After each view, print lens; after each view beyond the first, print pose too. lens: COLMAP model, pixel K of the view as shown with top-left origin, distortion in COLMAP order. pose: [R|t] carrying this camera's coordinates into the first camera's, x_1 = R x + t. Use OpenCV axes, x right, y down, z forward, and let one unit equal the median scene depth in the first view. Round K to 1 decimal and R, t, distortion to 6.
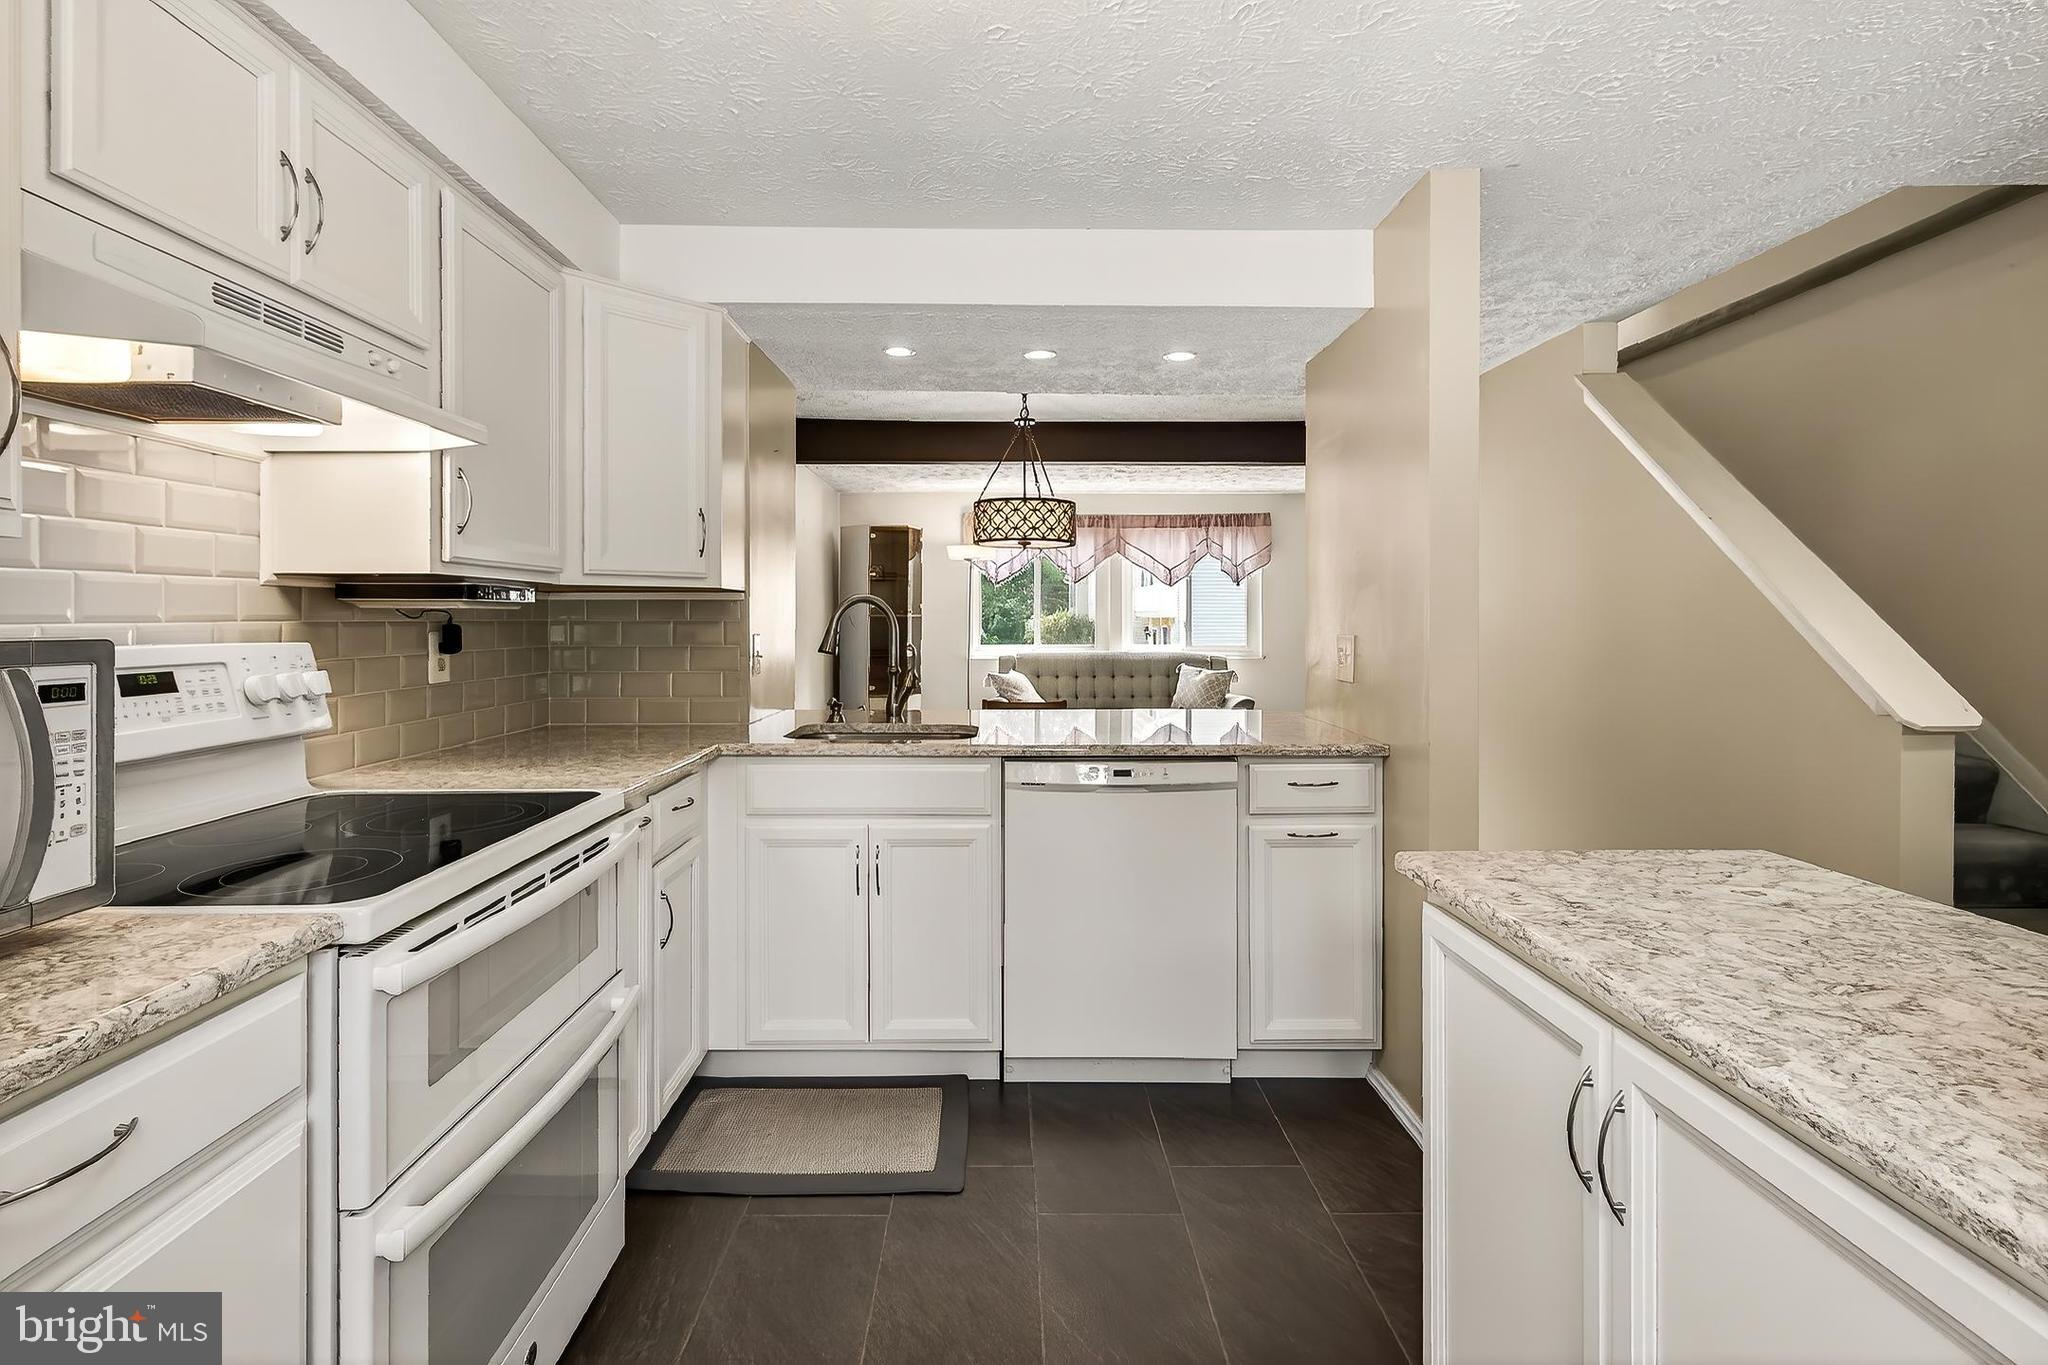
lens RADIAL K [[977.5, 0, 1012.4], [0, 977.5, 612.8], [0, 0, 1]] dist [0.005110, -0.002616]
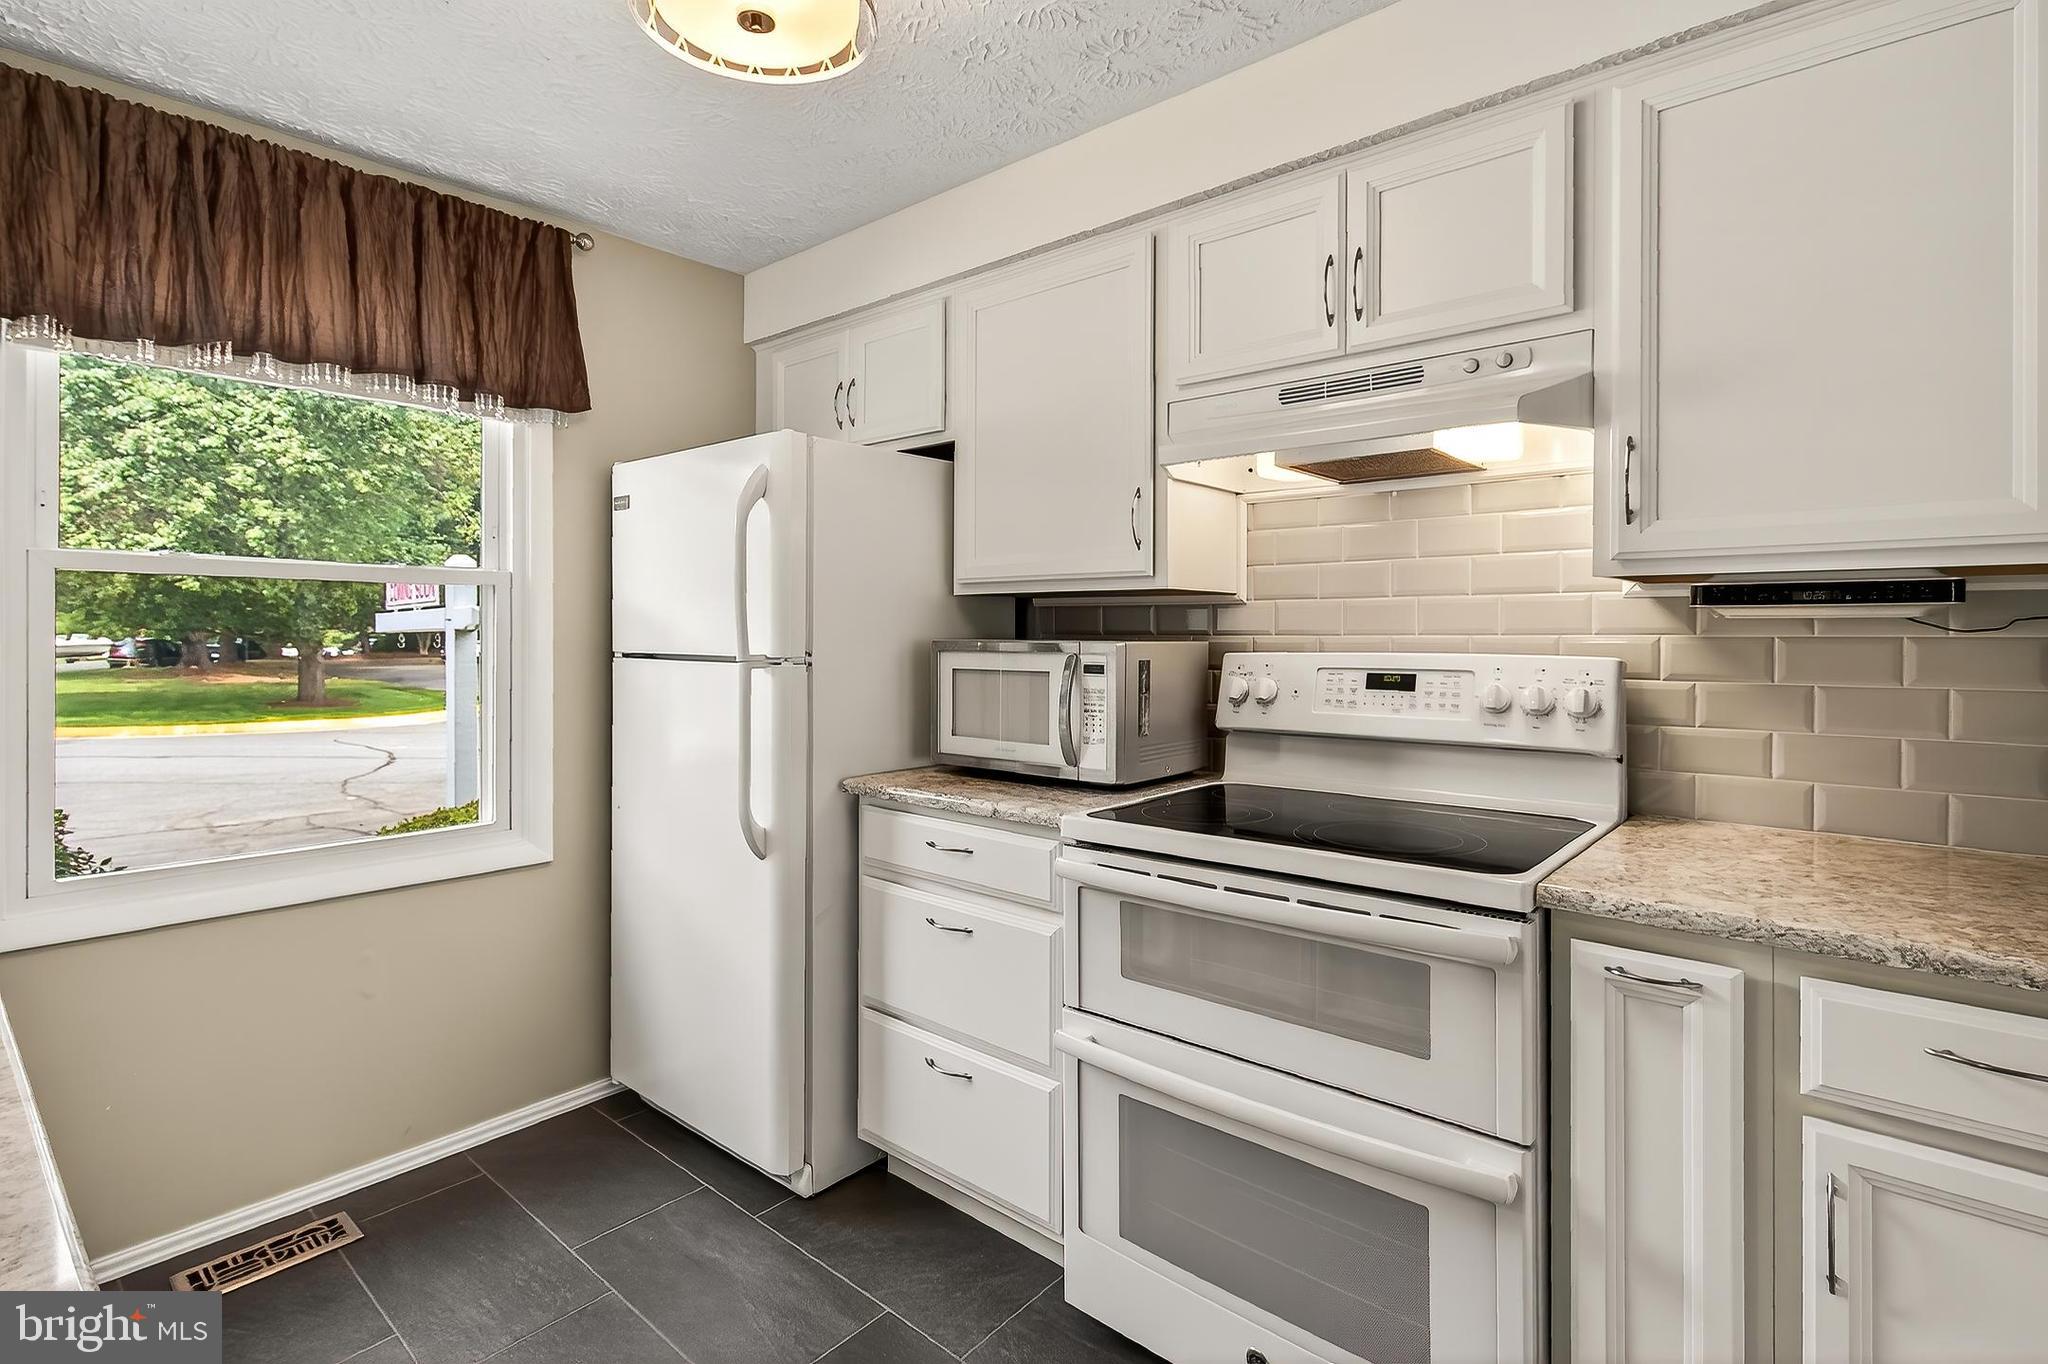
lens RADIAL K [[977.5, 0, 994.9], [0, 977.5, 636.0], [0, 0, 1]] dist [0.005110, -0.002616]
pose [[-0.655362, 0.006728, -0.755285, 0.271135], [0.006381, 0.999974, 0.003371, 0.002226], [0.755288, -0.002610, -0.655388, 0.877979]]
